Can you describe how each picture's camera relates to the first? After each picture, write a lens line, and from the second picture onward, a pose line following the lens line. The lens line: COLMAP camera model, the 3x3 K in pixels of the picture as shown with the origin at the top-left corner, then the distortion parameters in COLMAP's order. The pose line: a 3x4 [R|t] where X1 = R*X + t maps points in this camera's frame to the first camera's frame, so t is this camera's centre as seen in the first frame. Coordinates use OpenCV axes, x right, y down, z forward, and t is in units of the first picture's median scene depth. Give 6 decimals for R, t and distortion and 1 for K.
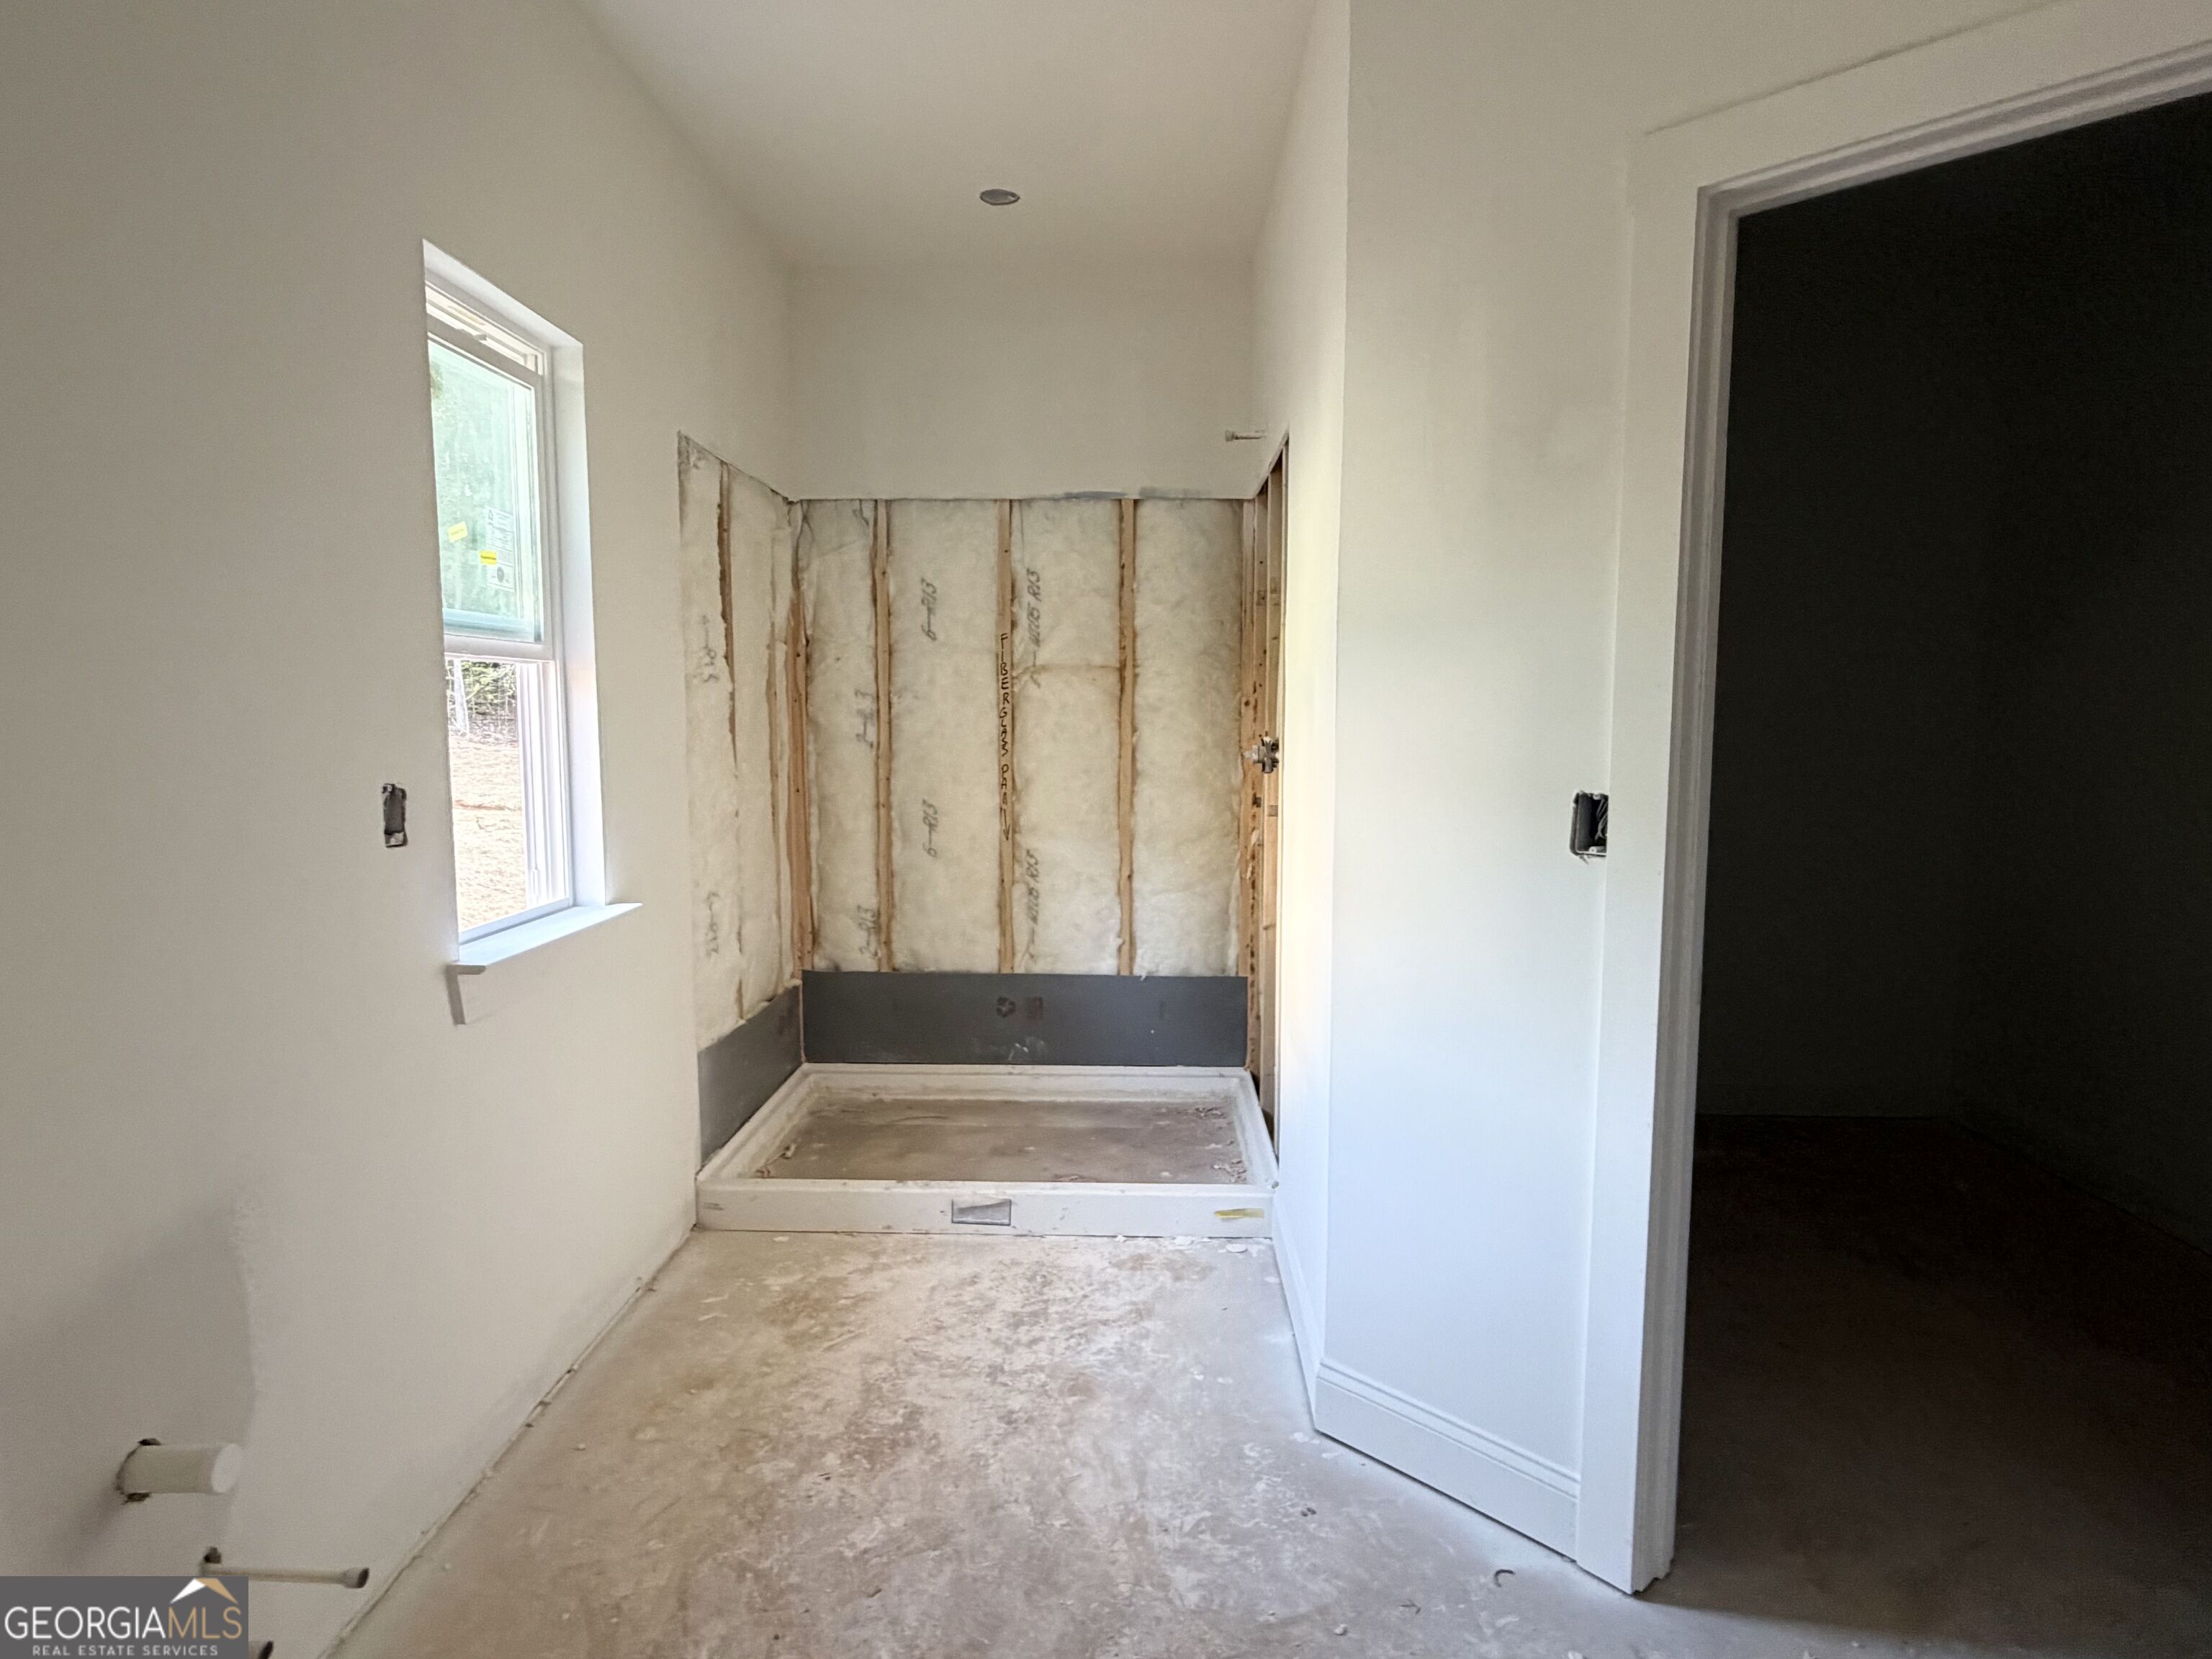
lens RADIAL K [[1251.2, 0, 1099.4], [0, 1251.2, 837.6], [0, 0, 1]] dist [-0.005837, 0.004316]
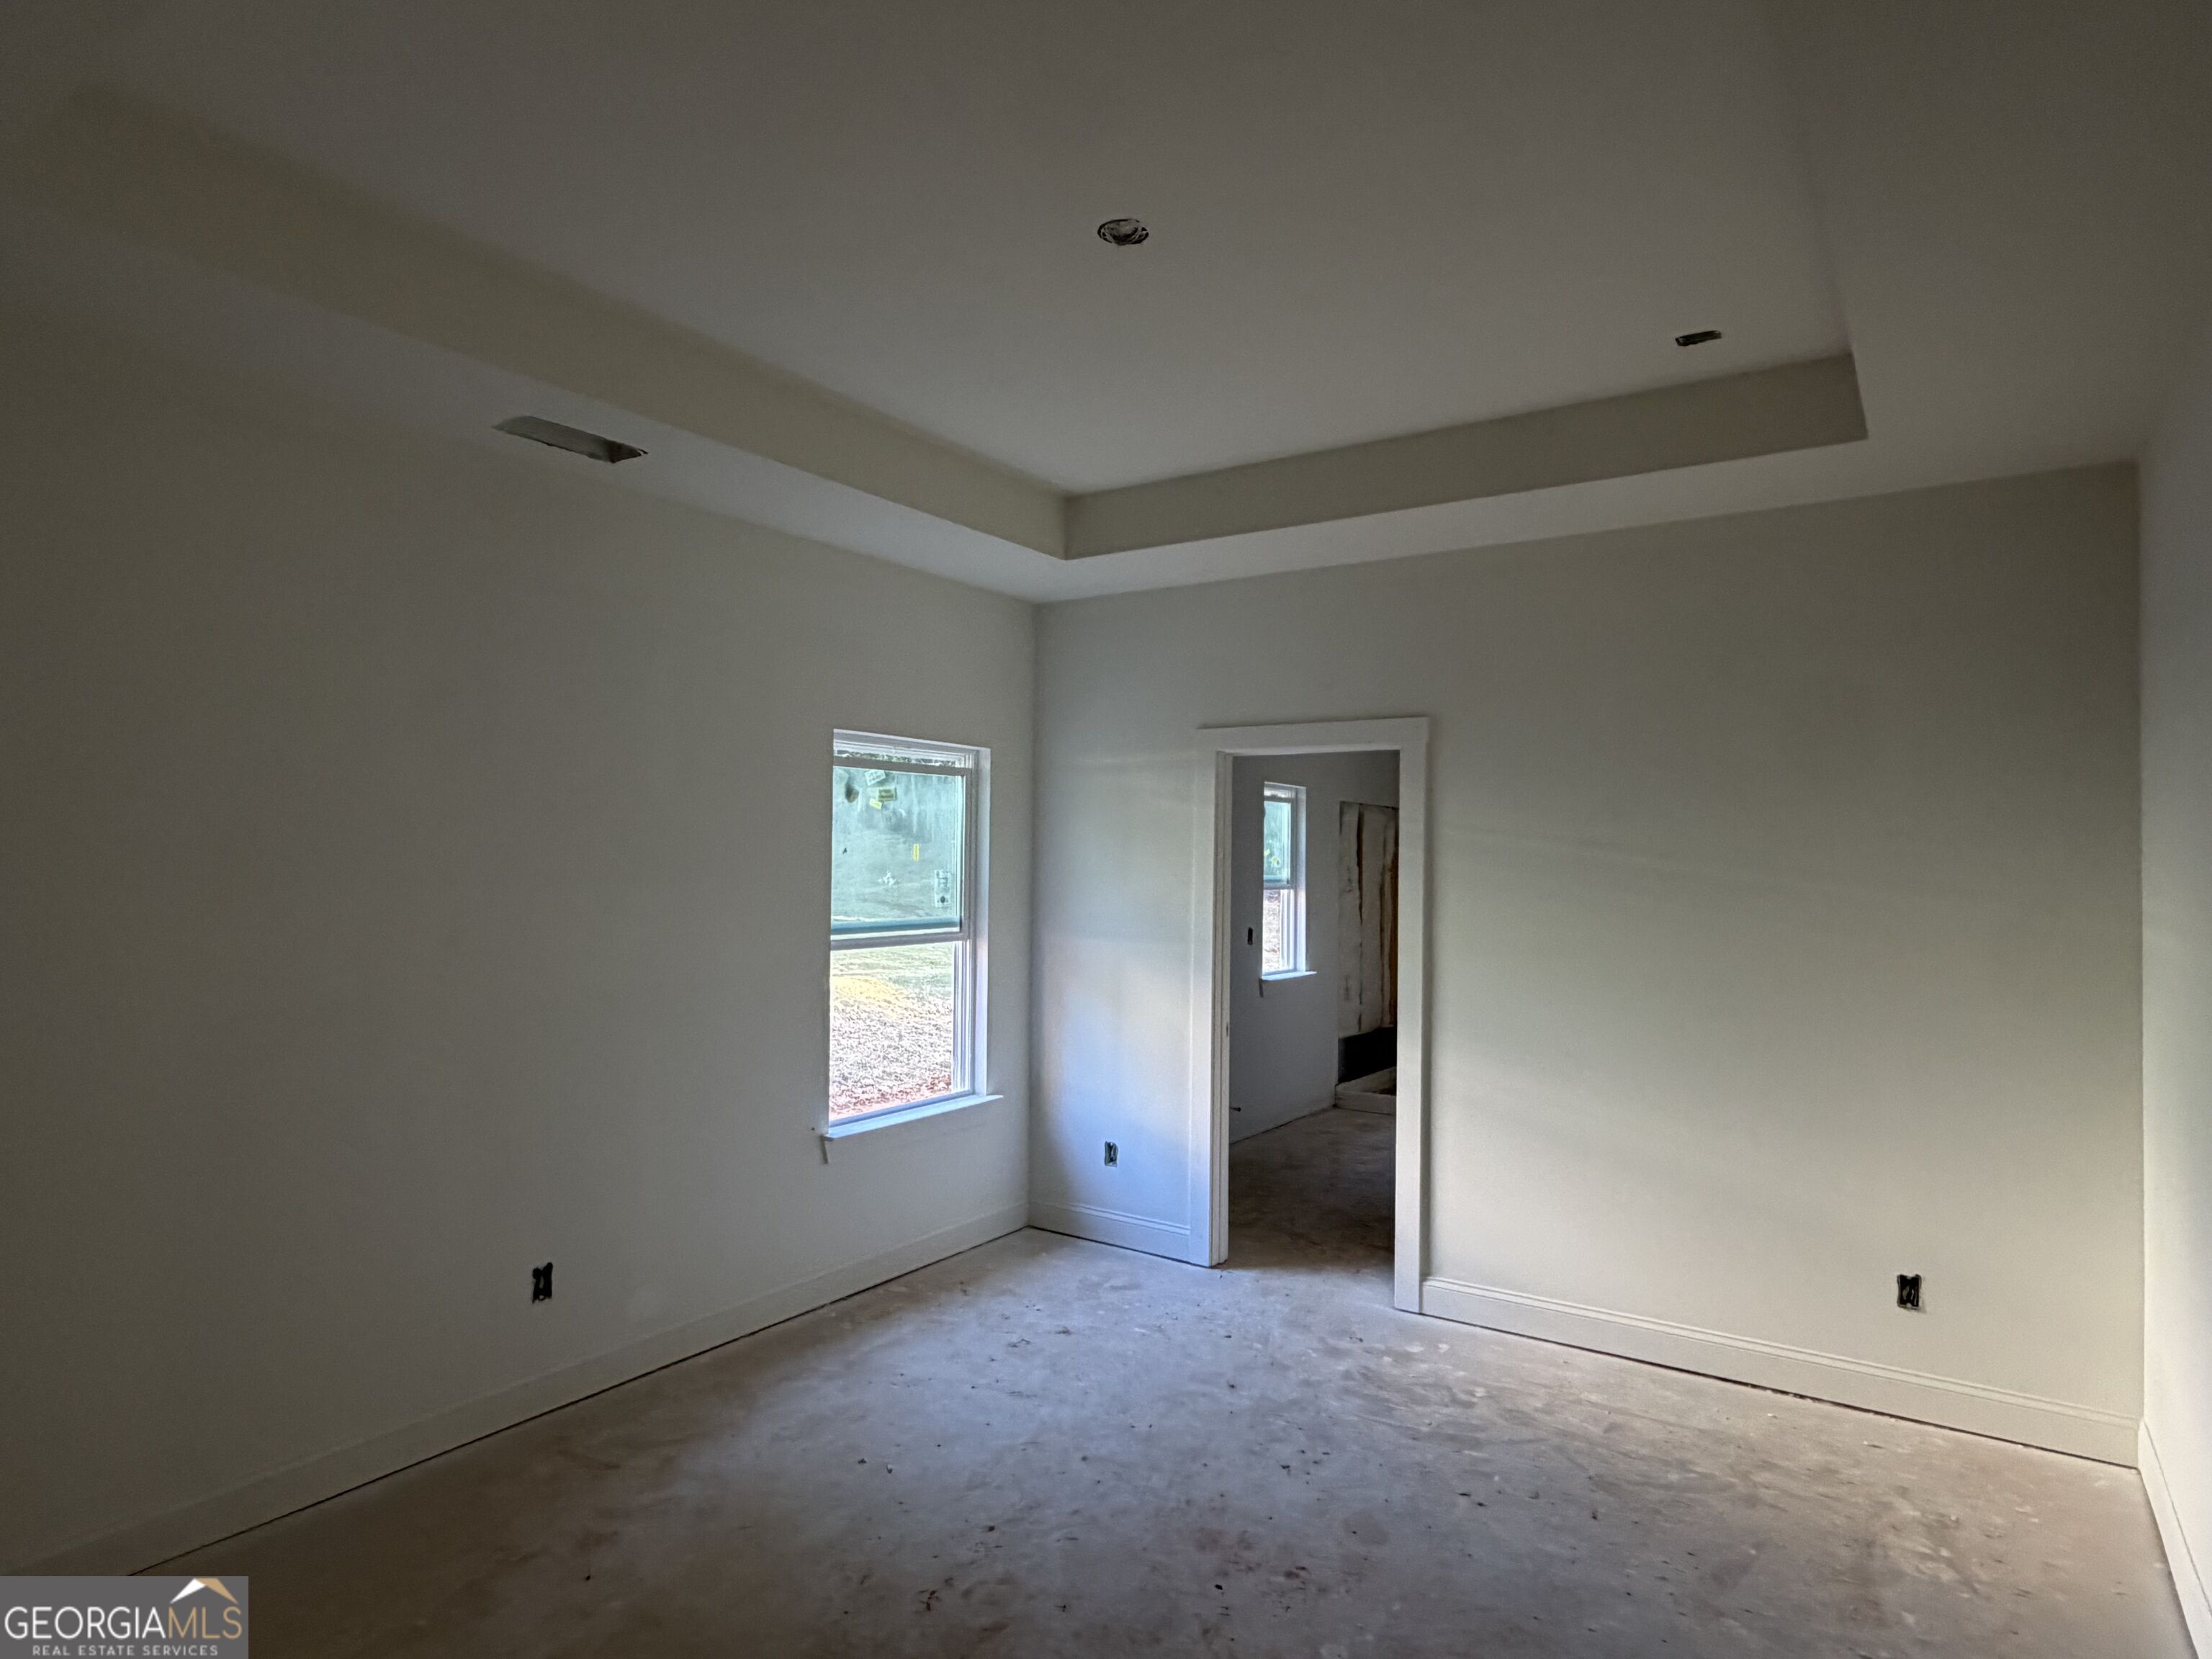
lens RADIAL K [[1251.2, 0, 1094.0], [0, 1251.2, 825.9], [0, 0, 1]] dist [-0.005837, 0.004316]
pose [[0.840005, -0.004987, -0.542555, 0.732562], [-0.067199, 0.991303, -0.113152, 0.074552], [0.538401, 0.131508, 0.832364, -1.641901]]
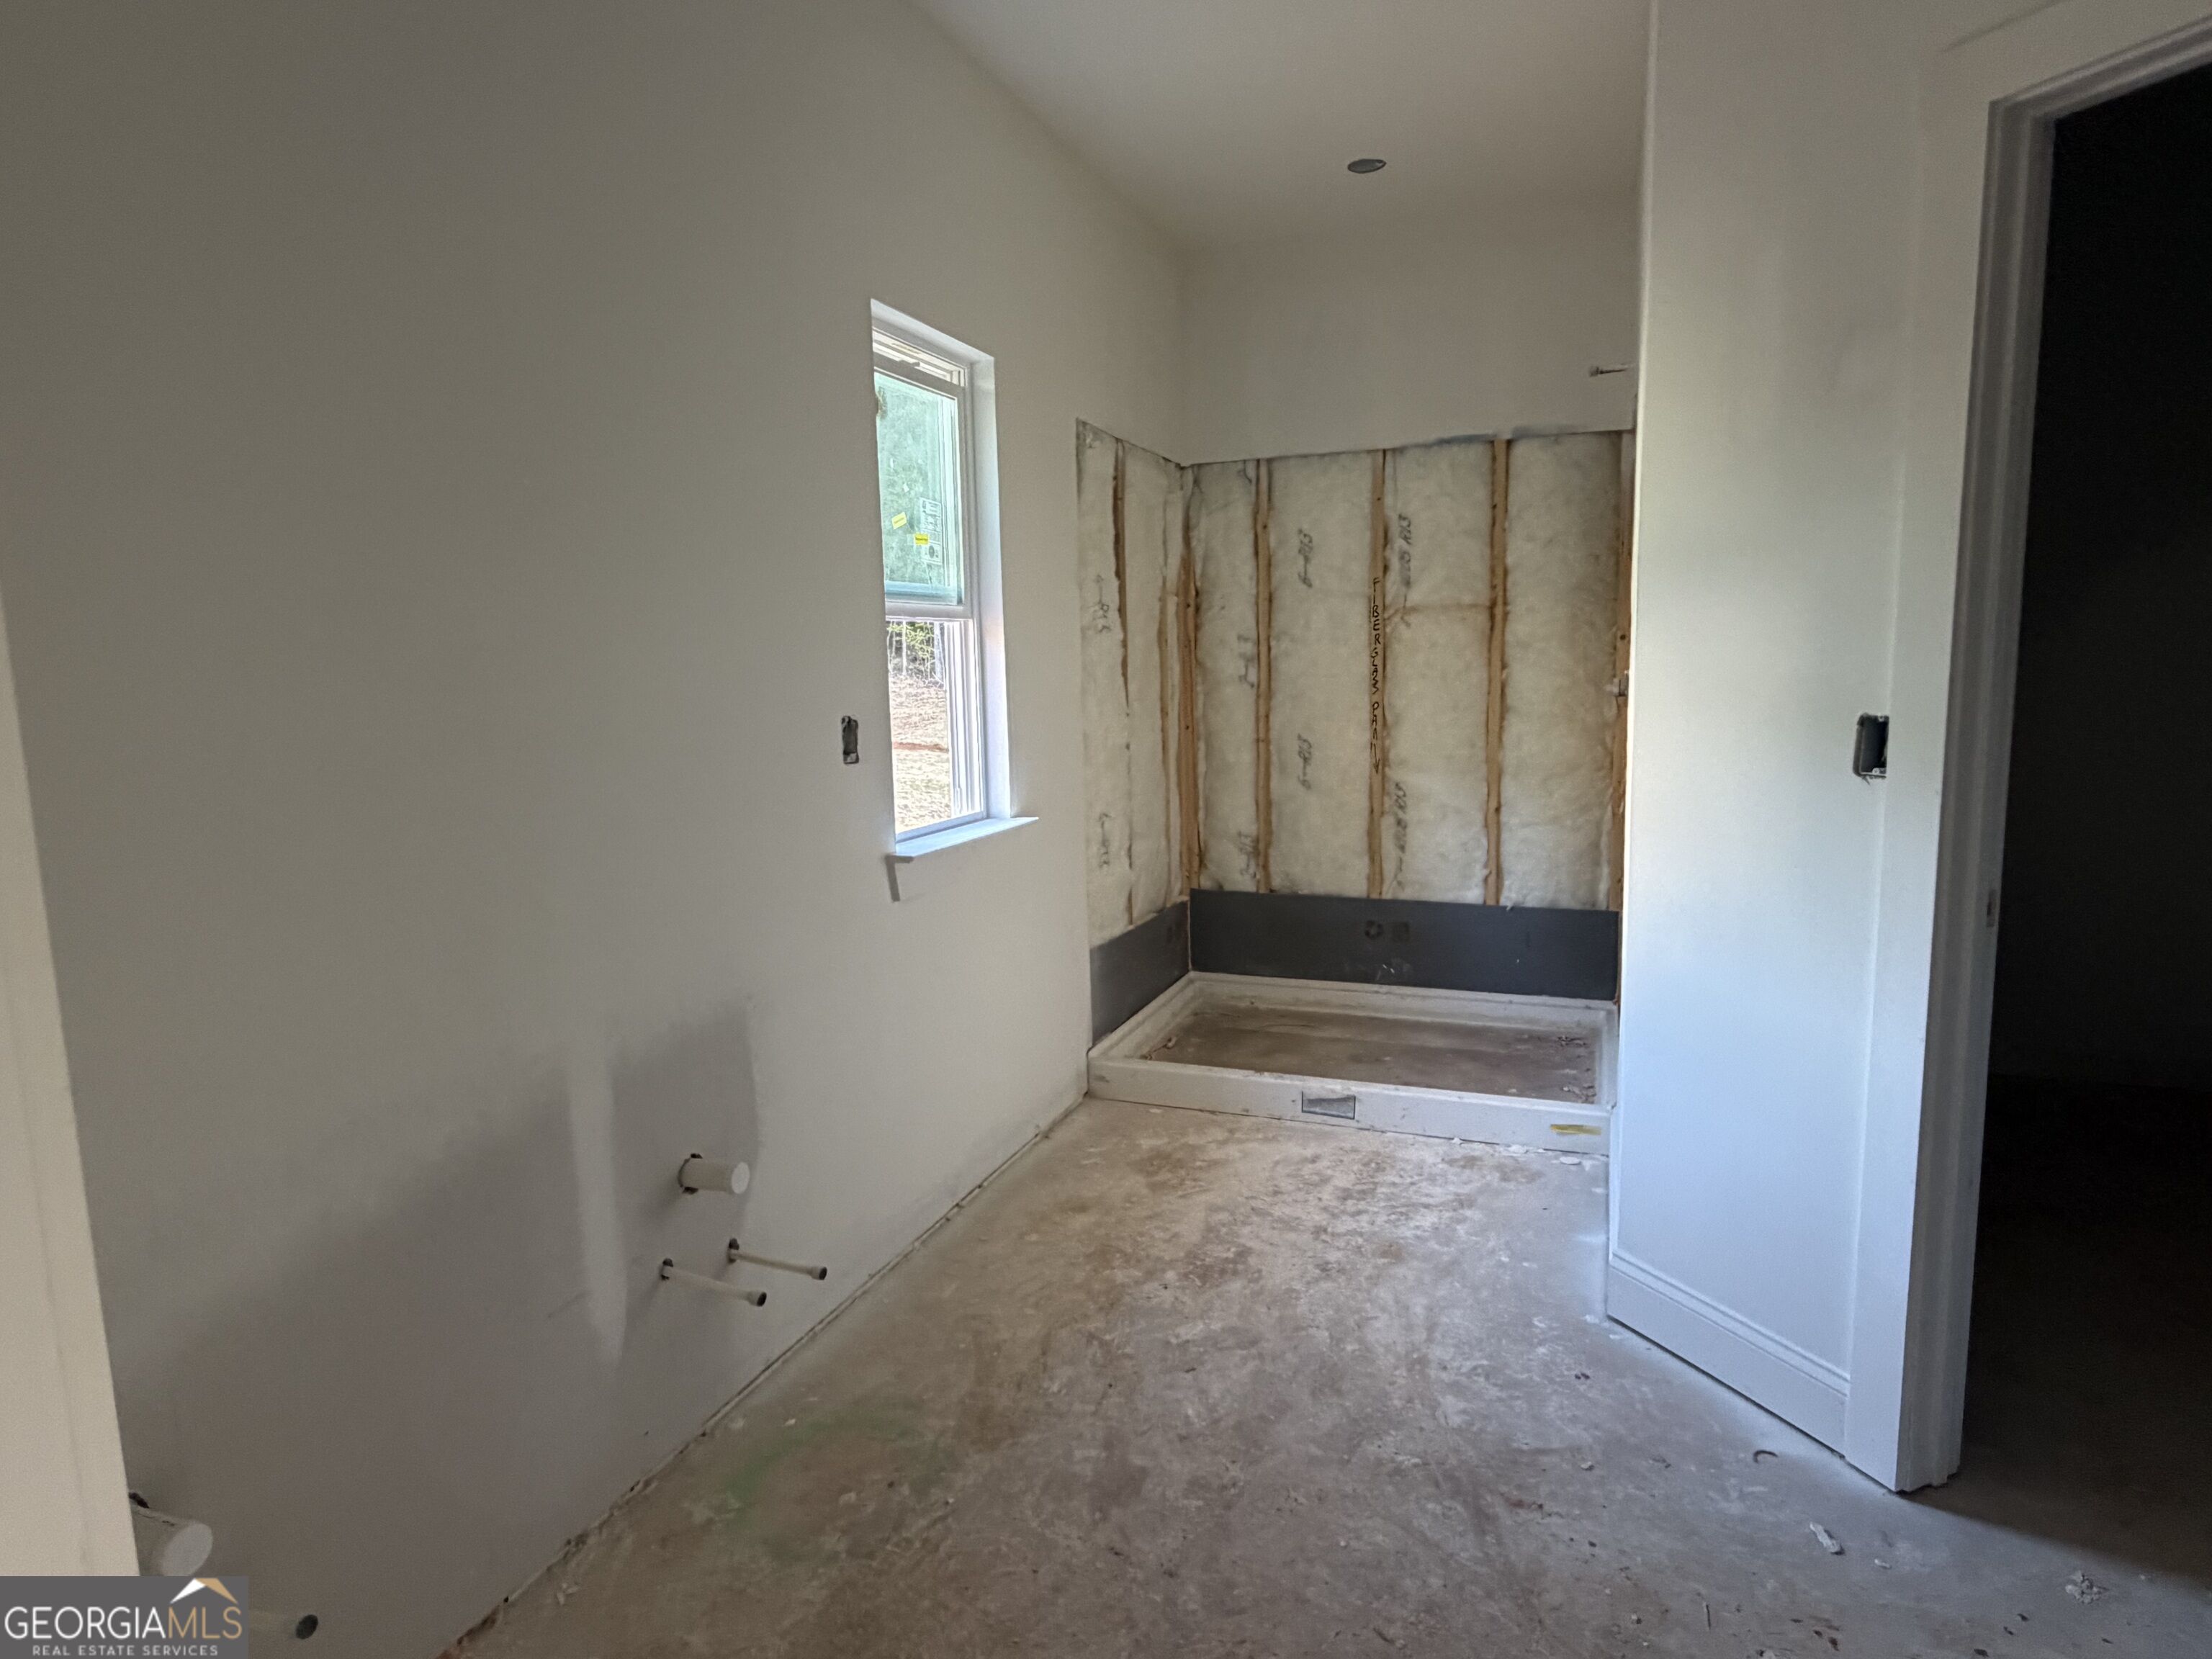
lens RADIAL K [[1251.2, 0, 1109.7], [0, 1251.2, 831.7], [0, 0, 1]] dist [-0.005837, 0.004316]
pose [[0.942996, 0.021724, -0.332094, 0.097100], [-0.008862, 0.999153, 0.040196, 0.016116], [0.332685, -0.034962, 0.942390, -0.116003]]
